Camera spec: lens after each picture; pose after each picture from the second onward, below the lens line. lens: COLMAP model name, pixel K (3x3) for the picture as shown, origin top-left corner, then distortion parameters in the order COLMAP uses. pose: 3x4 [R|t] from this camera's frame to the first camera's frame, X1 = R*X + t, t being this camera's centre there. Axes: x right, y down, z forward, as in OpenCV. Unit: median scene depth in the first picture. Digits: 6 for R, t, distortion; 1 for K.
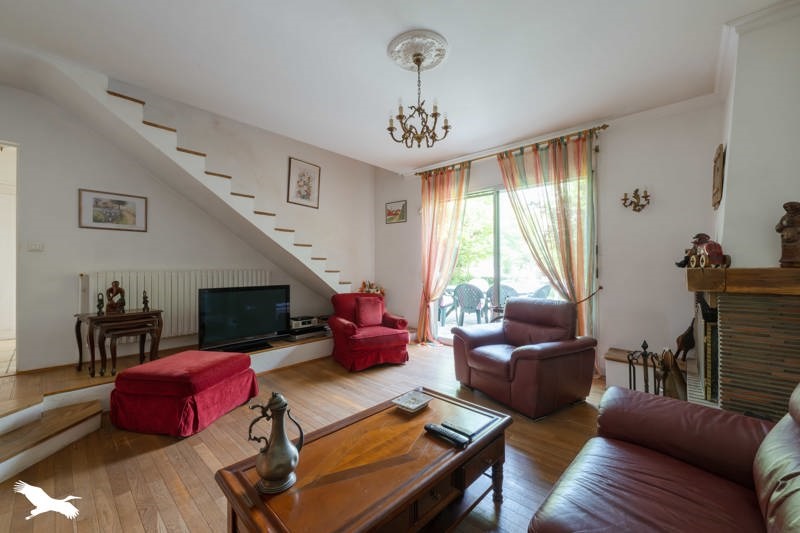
lens RADIAL K [[318.0, 0, 404.5], [0, 318.0, 264.5], [0, 0, 1]] dist [-0.000640, -0.000071]
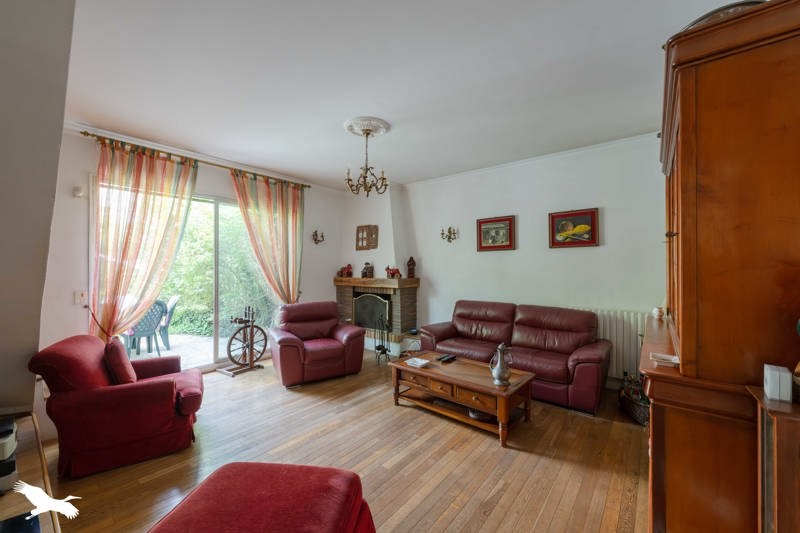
lens RADIAL K [[318.0, 0, 404.5], [0, 318.0, 264.5], [0, 0, 1]] dist [-0.000640, -0.000071]
pose [[-0.076940, 0.014287, 0.996933, -0.791474], [0.002586, 0.999897, -0.014130, -0.029036], [-0.997032, 0.001491, -0.076969, 0.558924]]
